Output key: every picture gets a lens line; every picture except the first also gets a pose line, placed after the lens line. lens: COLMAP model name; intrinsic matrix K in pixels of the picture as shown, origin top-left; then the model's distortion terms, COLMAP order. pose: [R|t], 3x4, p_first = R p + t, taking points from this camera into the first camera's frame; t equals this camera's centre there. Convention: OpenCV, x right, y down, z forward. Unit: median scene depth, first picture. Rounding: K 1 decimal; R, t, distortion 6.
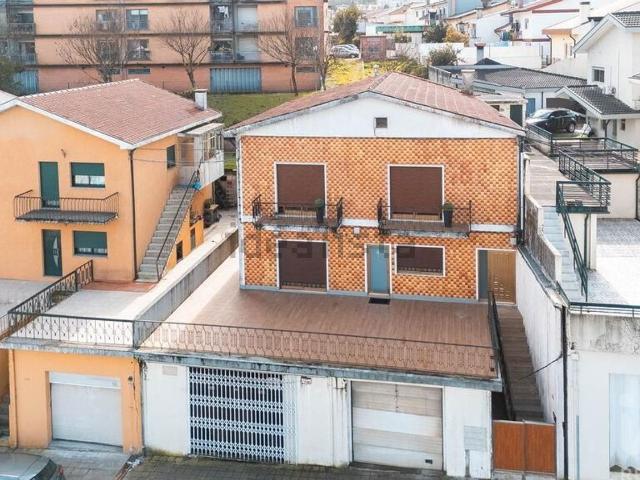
lens RADIAL K [[657.8, 0, 319.2], [0, 657.8, 70.9], [0, 0, 1]] dist [0.013801, -0.024284]
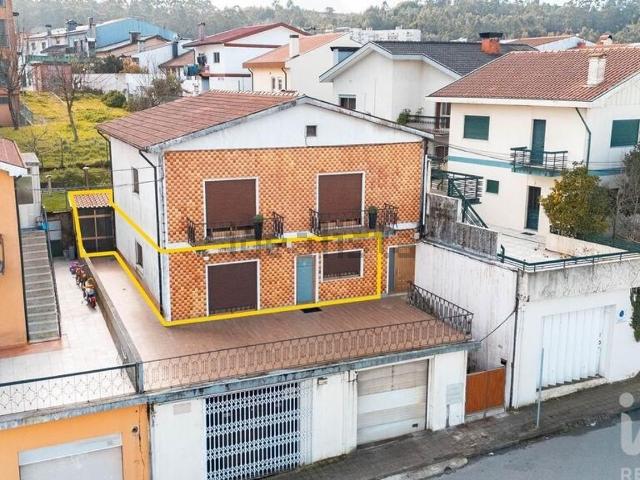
lens RADIAL K [[708.5, 0, 320.0], [0, 708.5, 240.0], [0, 0, 1]] dist [0.002528, 0.005084]
pose [[0.816680, -0.105892, 0.567293, -0.510503], [0.013861, 0.986337, 0.164156, 0.066918], [-0.576925, -0.126200, 0.806989, 0.131833]]
